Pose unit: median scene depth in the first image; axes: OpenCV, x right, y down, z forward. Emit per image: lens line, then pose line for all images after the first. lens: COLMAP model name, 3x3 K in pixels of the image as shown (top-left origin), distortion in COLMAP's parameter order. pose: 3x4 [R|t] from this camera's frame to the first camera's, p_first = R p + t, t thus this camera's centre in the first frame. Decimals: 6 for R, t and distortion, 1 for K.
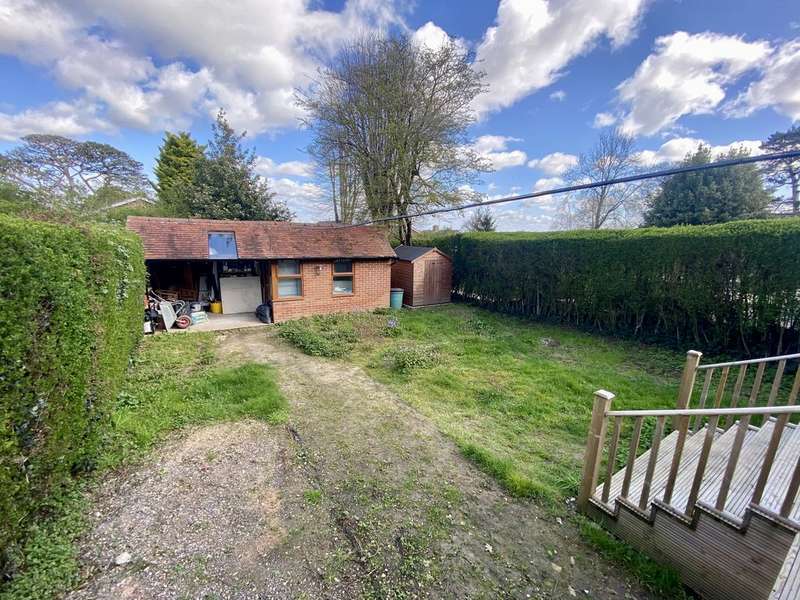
lens RADIAL K [[320.8, 0, 408.1], [0, 320.8, 300.0], [0, 0, 1]] dist [-0.000067, -0.000134]
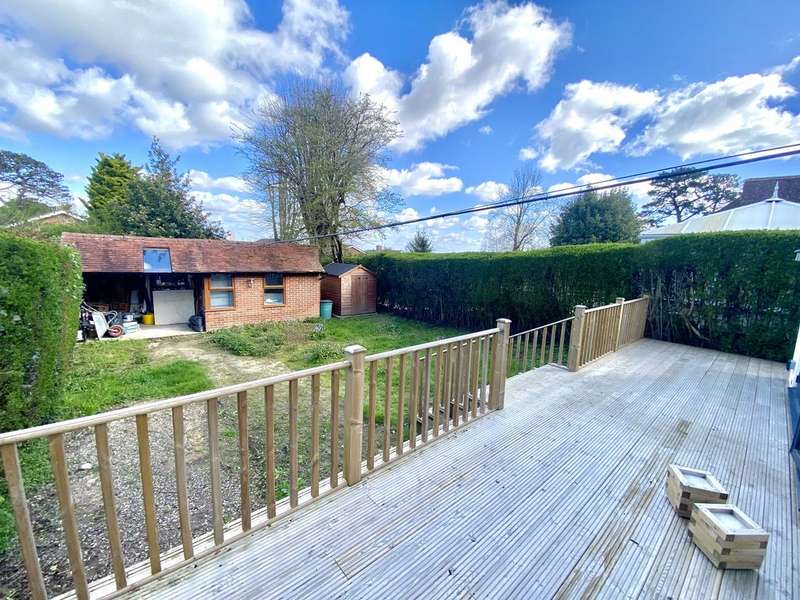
lens RADIAL K [[324.5, 0, 401.5], [0, 324.5, 302.0], [0, 0, 1]] dist [0.024362, -0.023652]
pose [[0.991143, -0.010002, 0.132420, 0.082986], [0.017365, 0.998359, -0.054564, 0.039281], [-0.131657, 0.056381, 0.989691, -0.168527]]
